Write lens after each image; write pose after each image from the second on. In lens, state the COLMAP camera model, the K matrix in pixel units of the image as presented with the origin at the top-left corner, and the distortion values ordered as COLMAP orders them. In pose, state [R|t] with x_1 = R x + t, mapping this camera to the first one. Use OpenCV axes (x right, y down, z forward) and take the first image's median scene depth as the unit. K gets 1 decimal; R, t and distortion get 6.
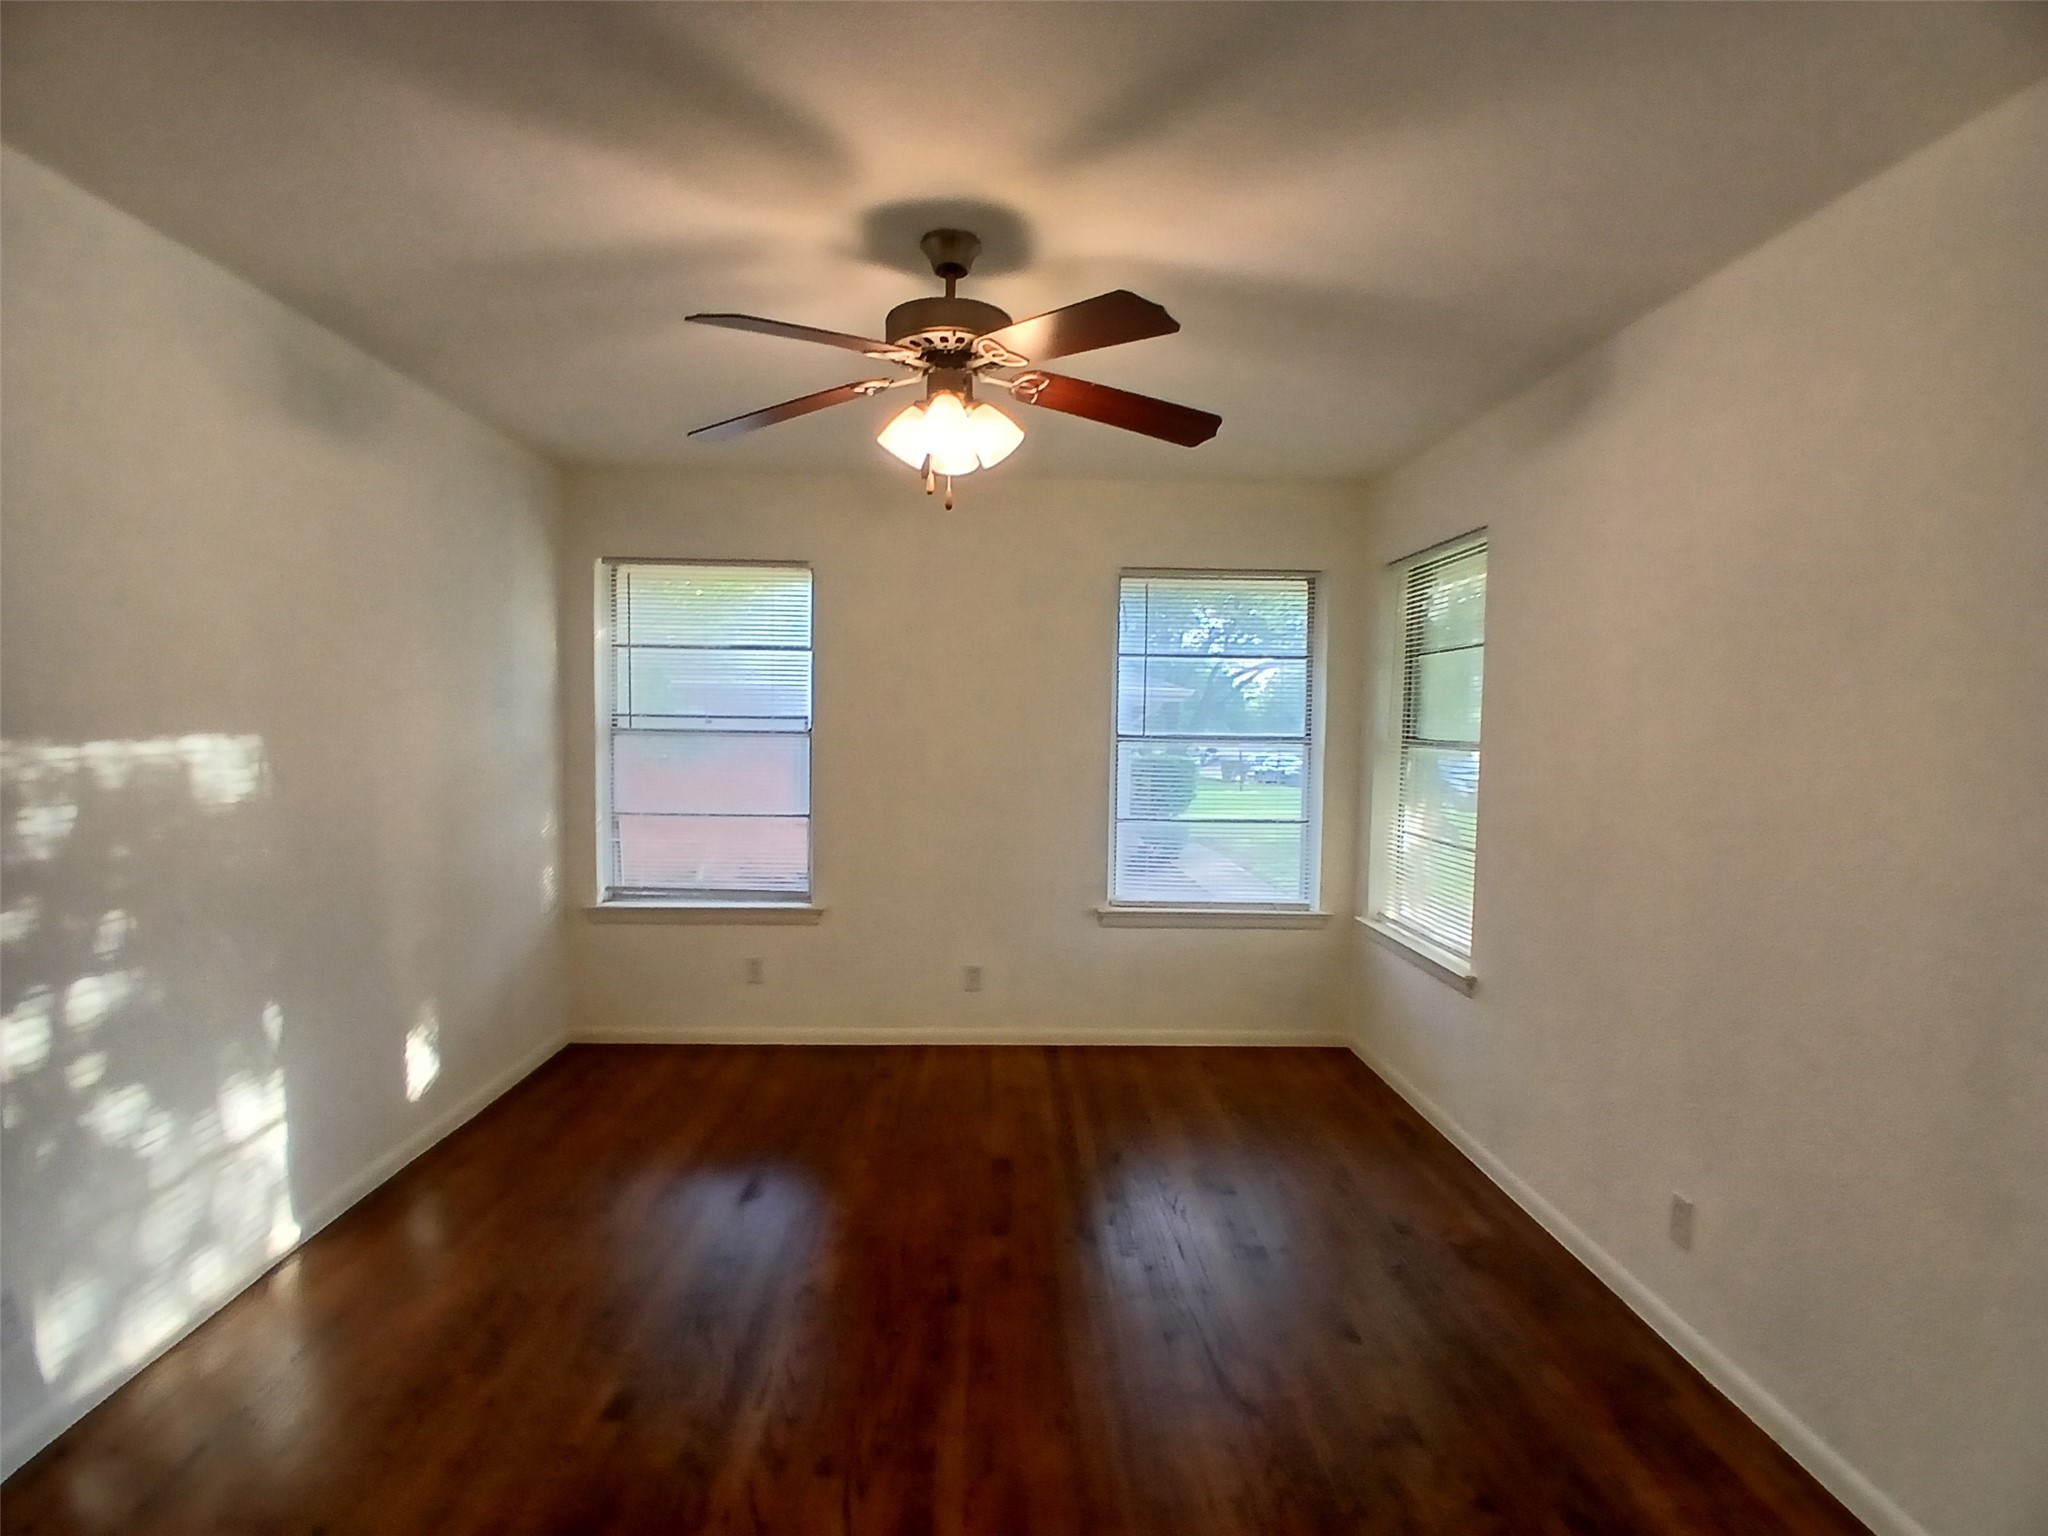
lens RADIAL K [[1047.1, 0, 1013.0], [0, 1047.1, 789.1], [0, 0, 1]] dist [0.002573, -0.050888]
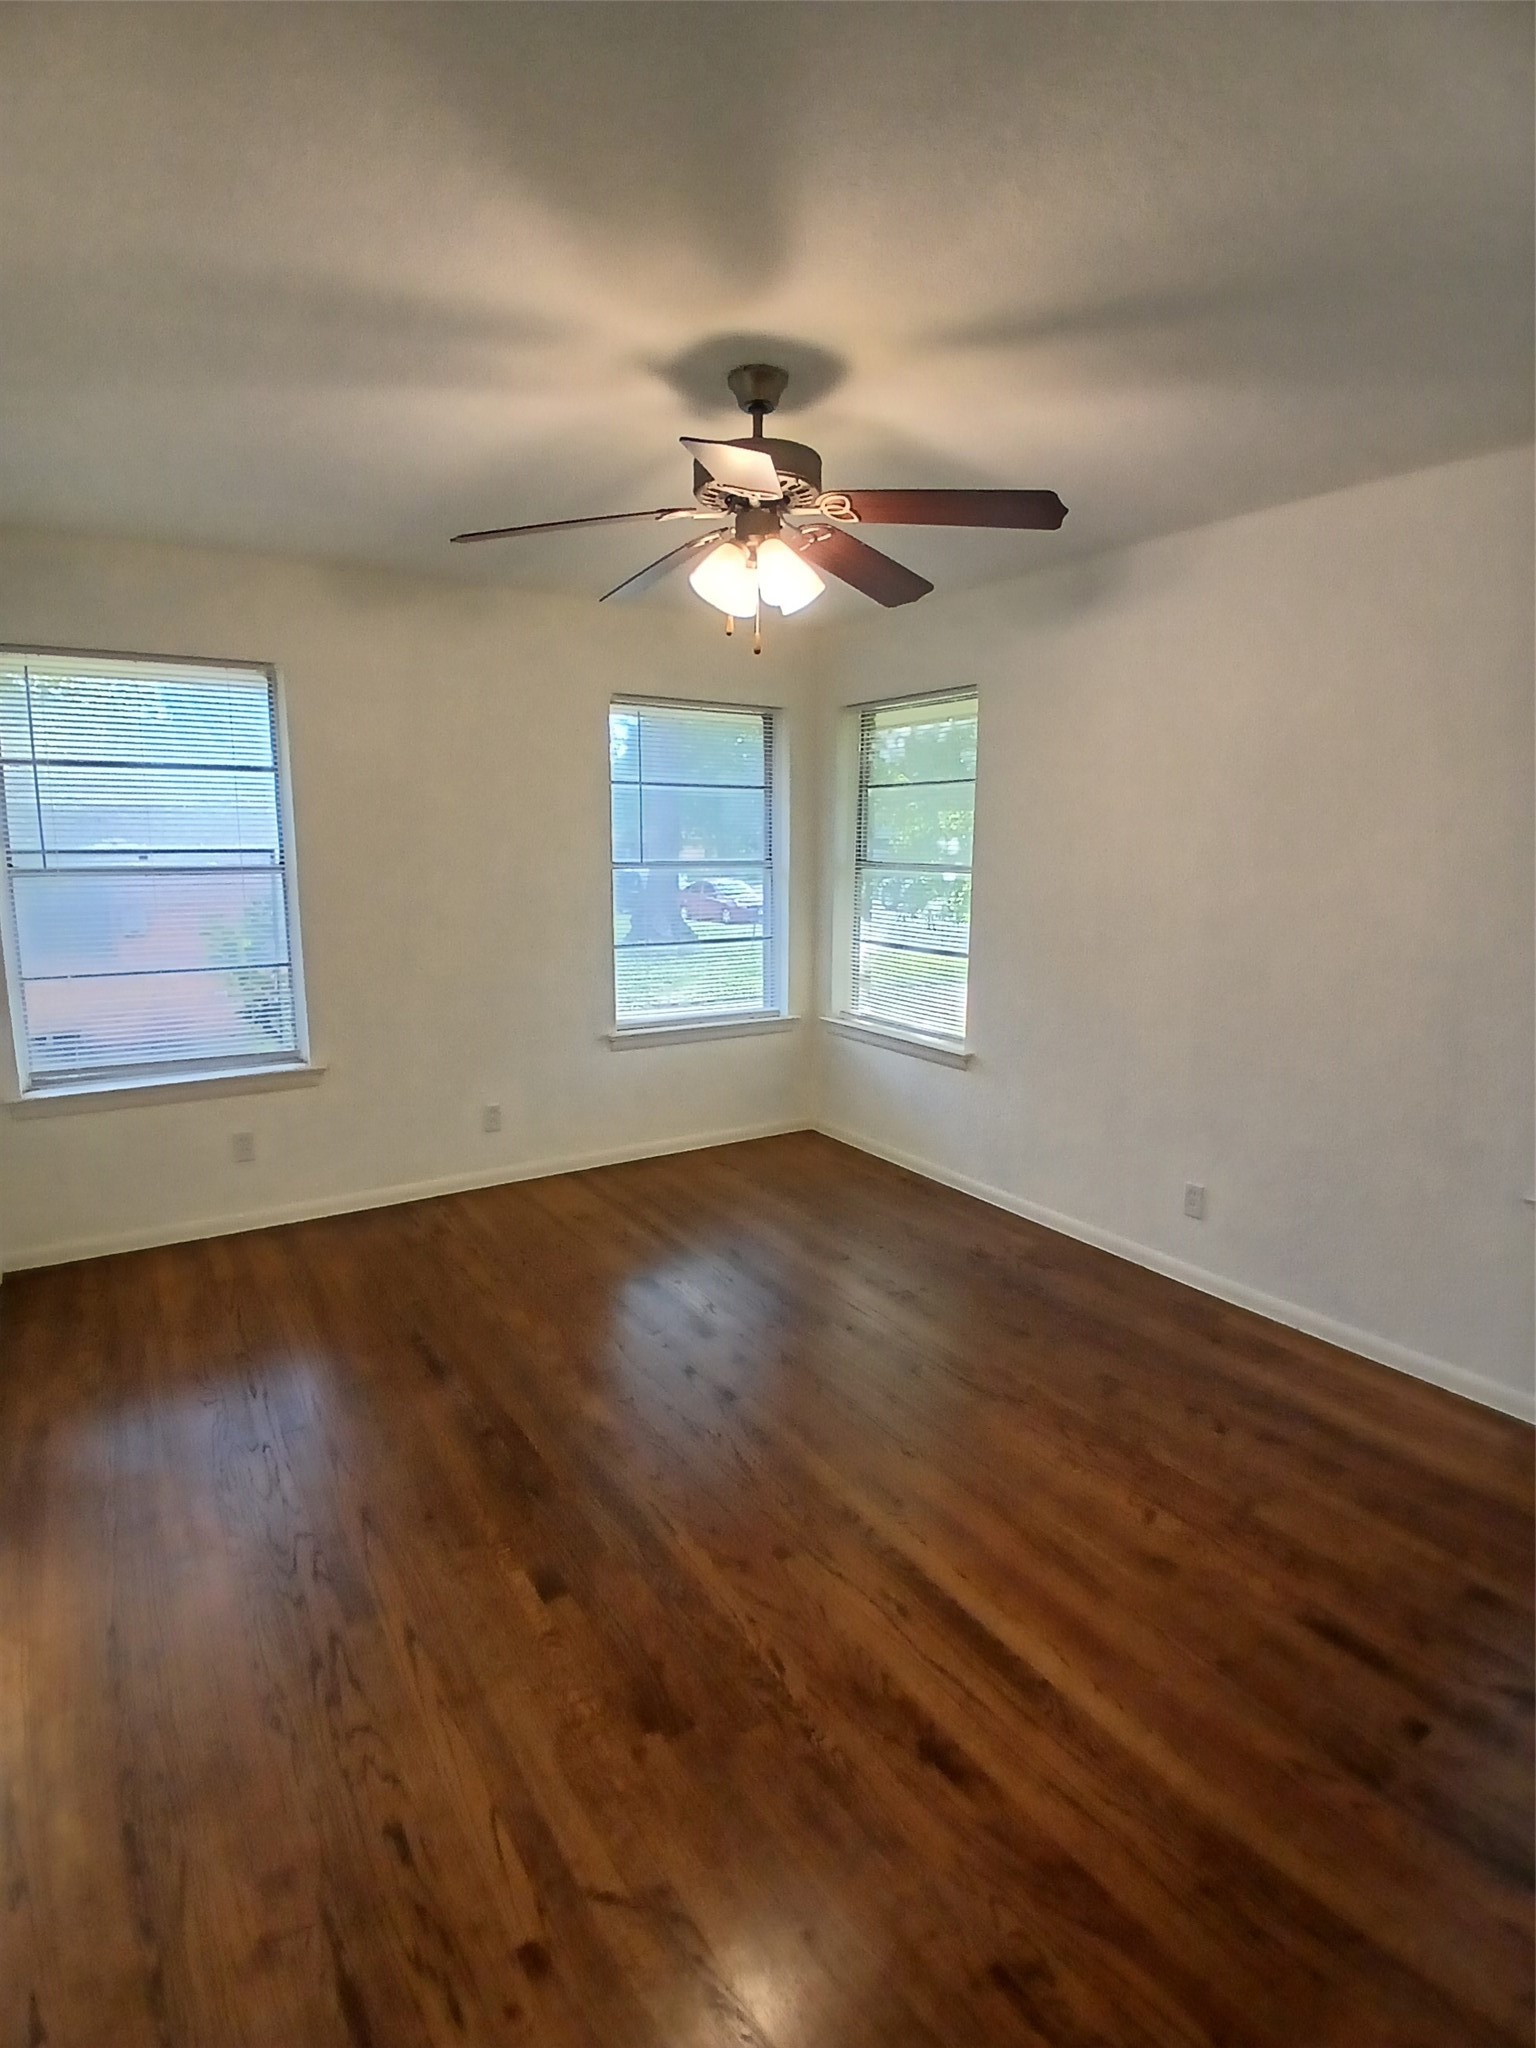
lens RADIAL K [[1040.6, 0, 768.0], [0, 1040.6, 1024.0], [0, 0, 1]] dist [-0.004735, -0.036762]
pose [[0.849668, -0.101322, 0.517492, -0.322757], [0.039964, 0.990917, 0.128400, -0.021139], [-0.525802, -0.088416, 0.846000, 0.057523]]
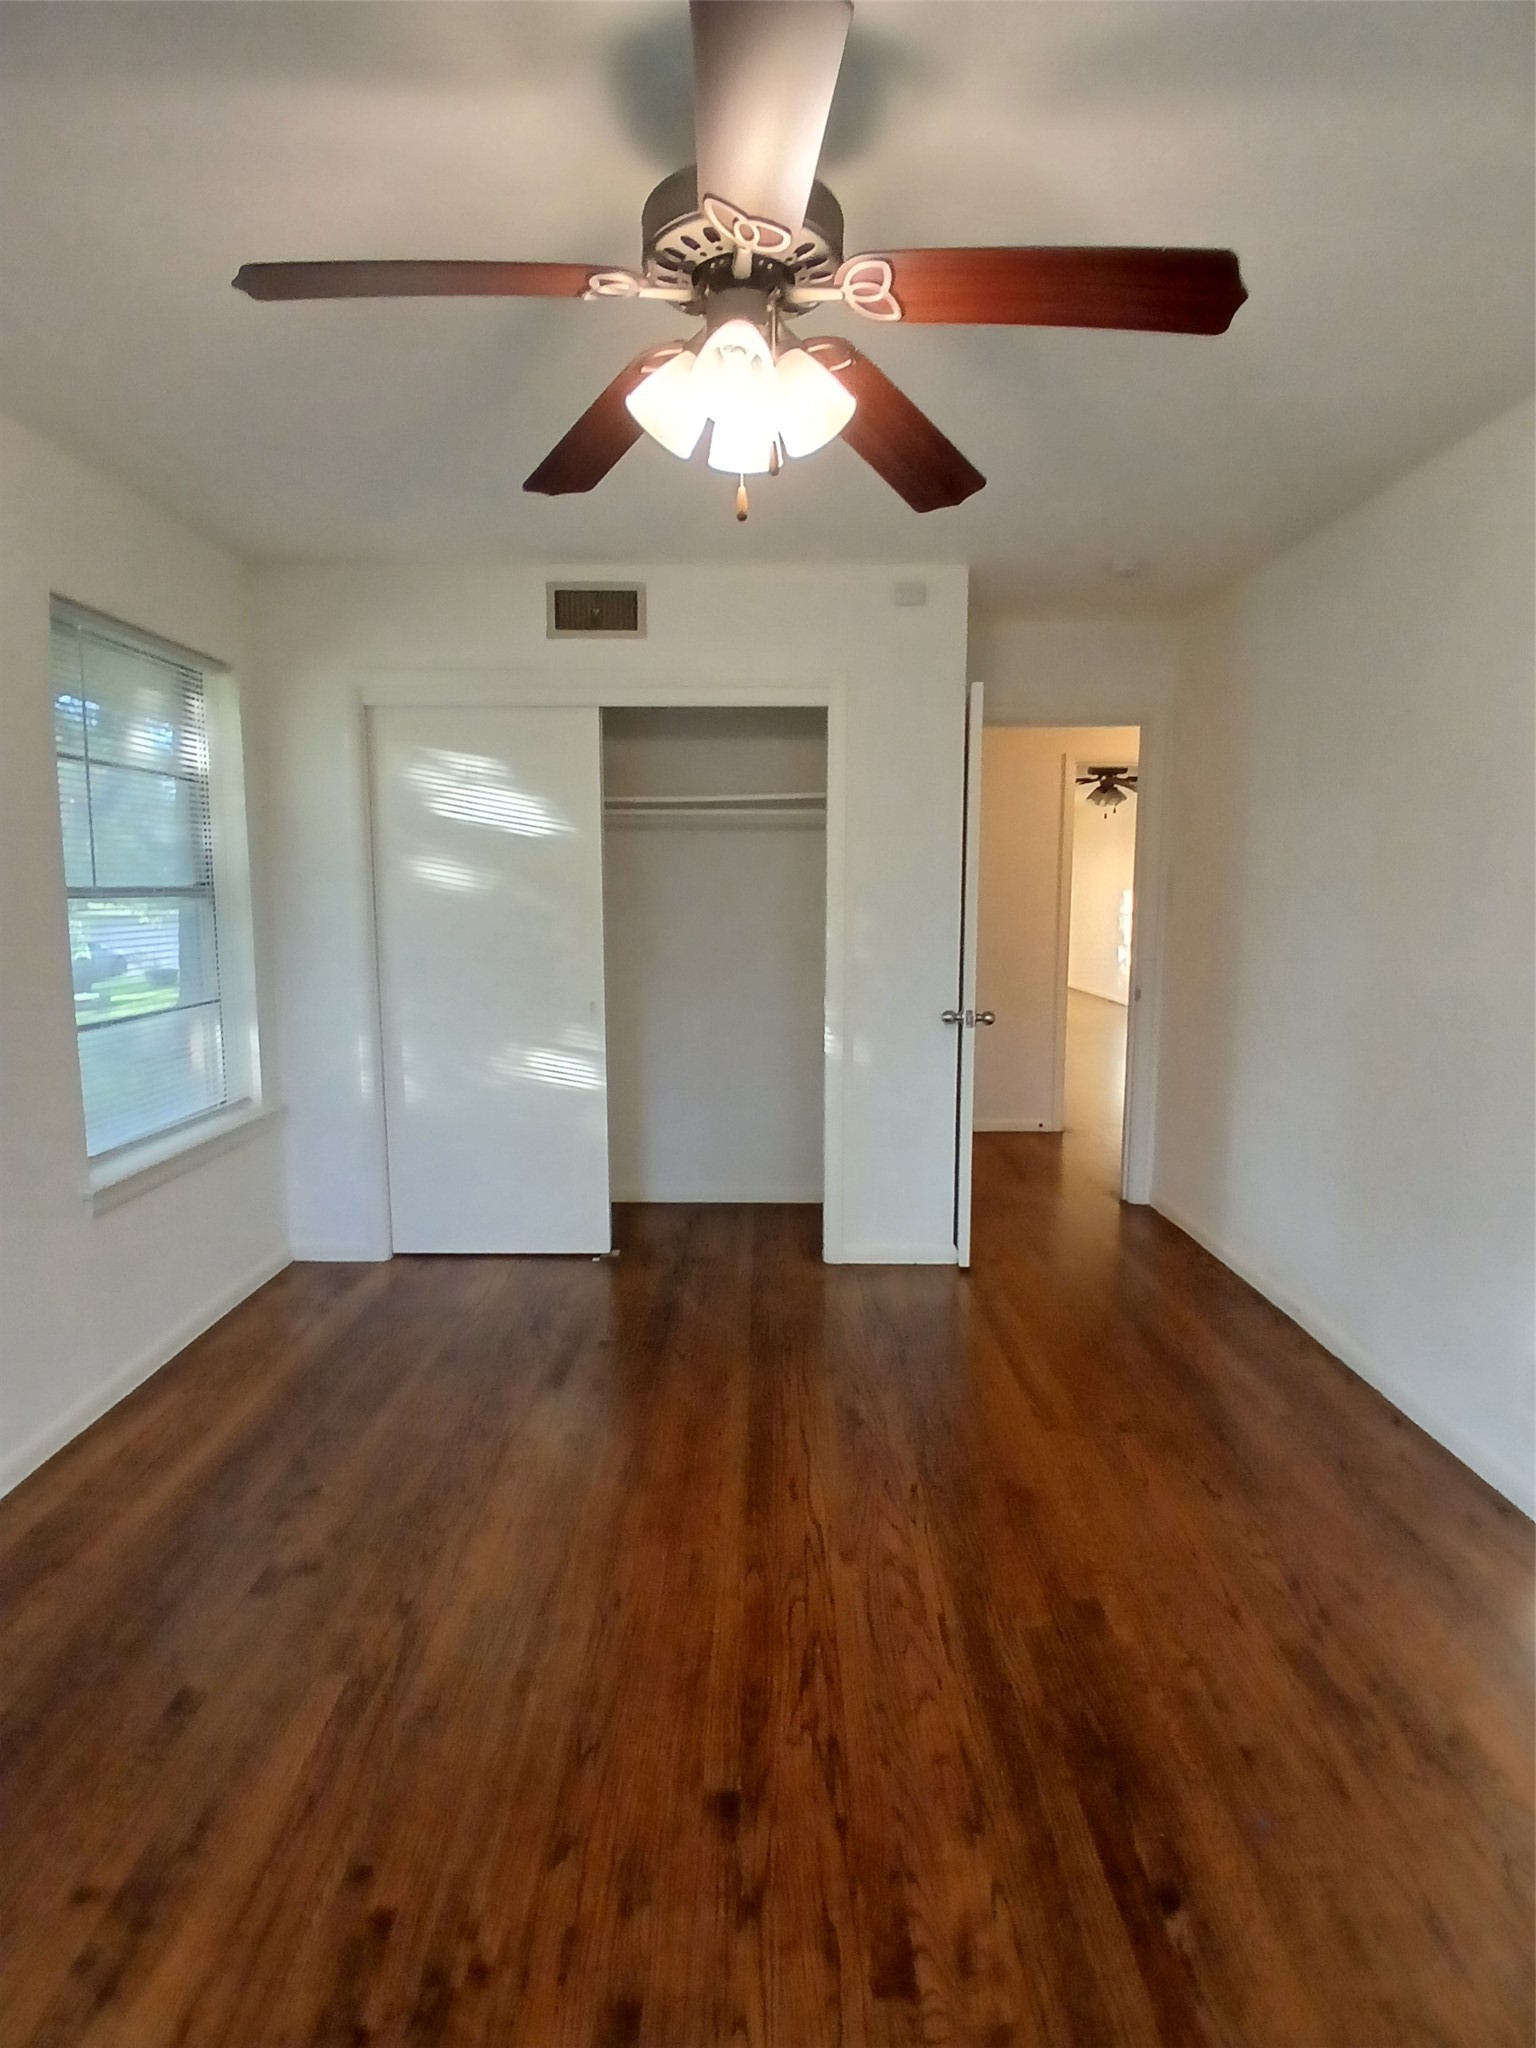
lens RADIAL K [[1047.1, 0, 749.5], [0, 1047.1, 1023.9], [0, 0, 1]] dist [0.002573, -0.050888]
pose [[-0.999678, -0.011310, 0.022705, -0.045643], [-0.006557, 0.979898, 0.199390, -0.048051], [-0.024504, 0.199177, -0.979657, 0.888939]]
